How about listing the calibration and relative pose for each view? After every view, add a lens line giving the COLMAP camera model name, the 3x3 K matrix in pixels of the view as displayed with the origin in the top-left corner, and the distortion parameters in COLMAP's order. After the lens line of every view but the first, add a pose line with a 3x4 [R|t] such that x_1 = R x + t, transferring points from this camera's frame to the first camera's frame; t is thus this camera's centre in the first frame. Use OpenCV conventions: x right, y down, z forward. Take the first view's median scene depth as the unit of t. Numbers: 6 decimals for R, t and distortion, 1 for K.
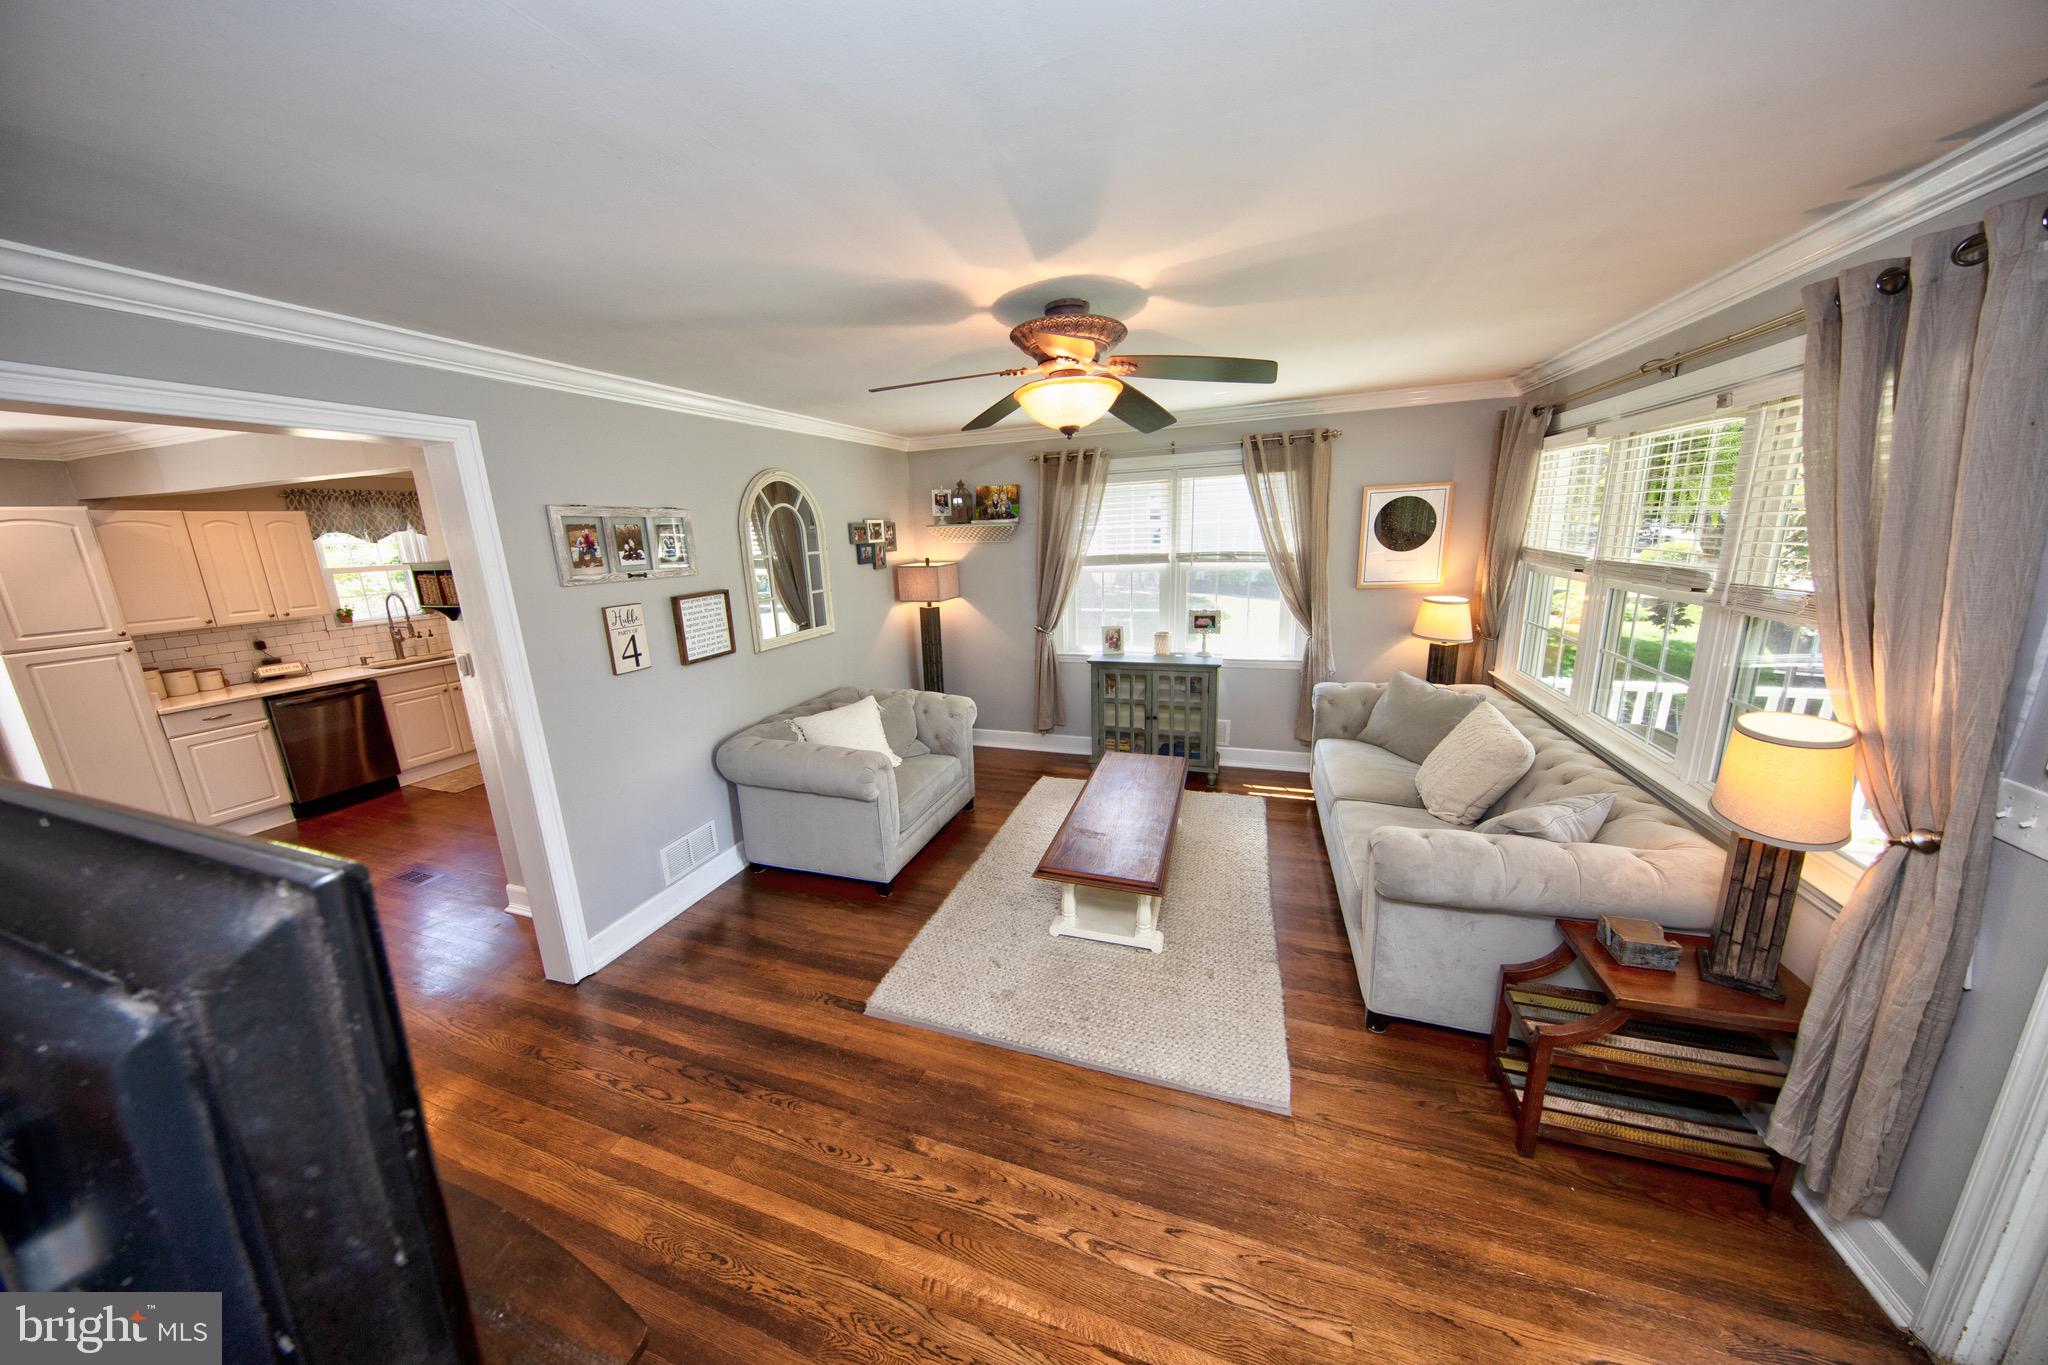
lens RADIAL K [[643.8, 0, 1024.0], [0, 643.8, 682.5], [0, 0, 1]] dist [-0.016157, -0.000017]
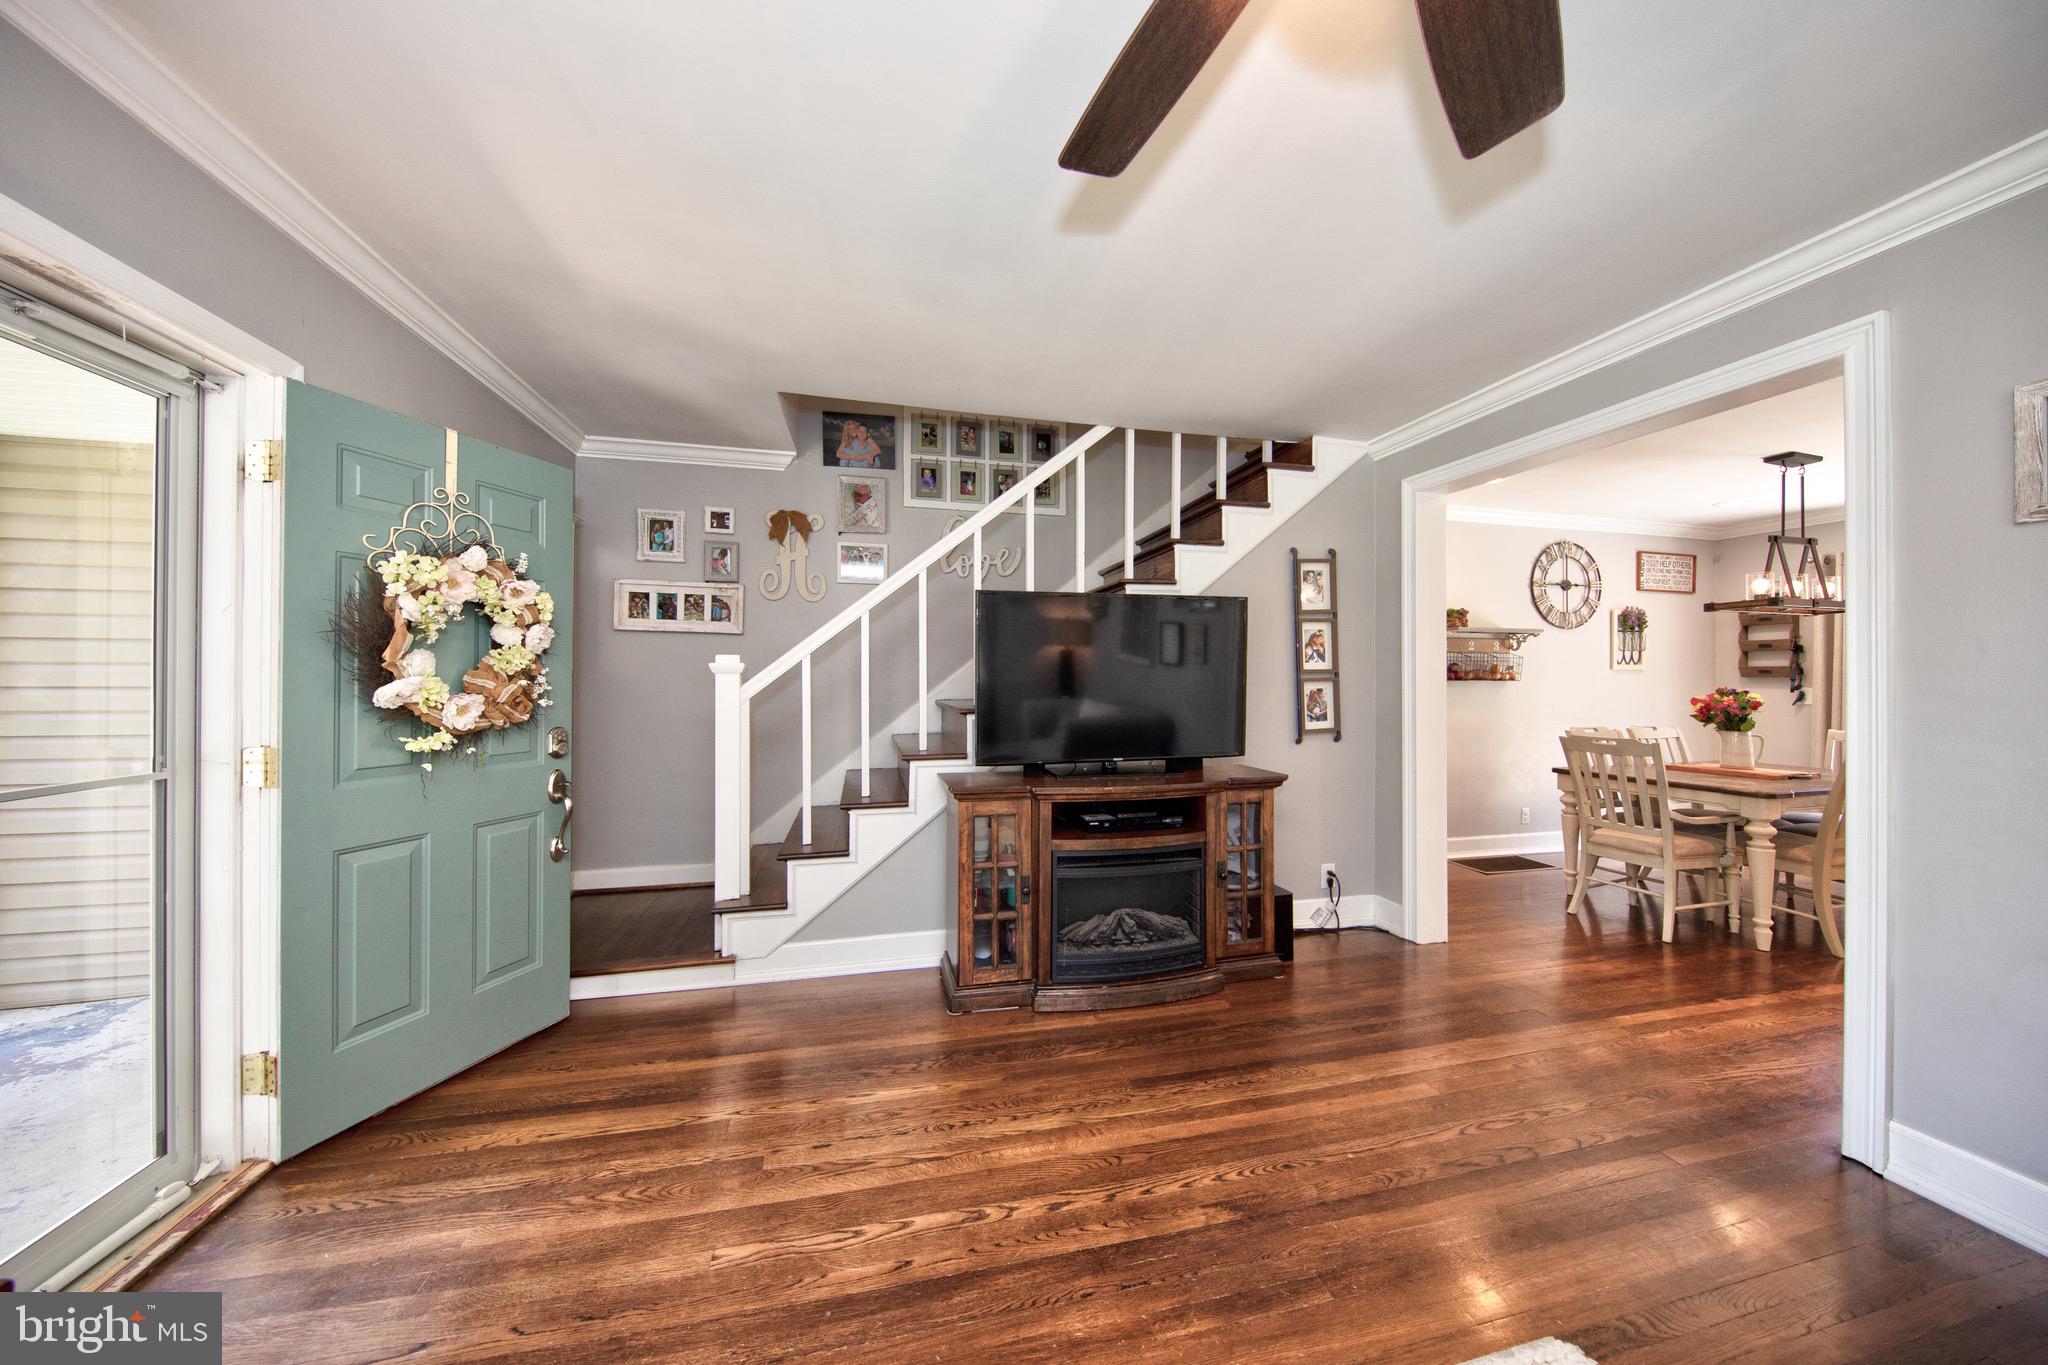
lens RADIAL K [[711.2, 0, 1024.0], [0, 711.2, 682.5], [0, 0, 1]] dist [0.000103, 0.000008]
pose [[-0.847672, 0.032329, -0.529535, 0.565747], [-0.097695, 0.971560, 0.215703, -0.096220], [0.521449, 0.234578, -0.820405, 1.655400]]
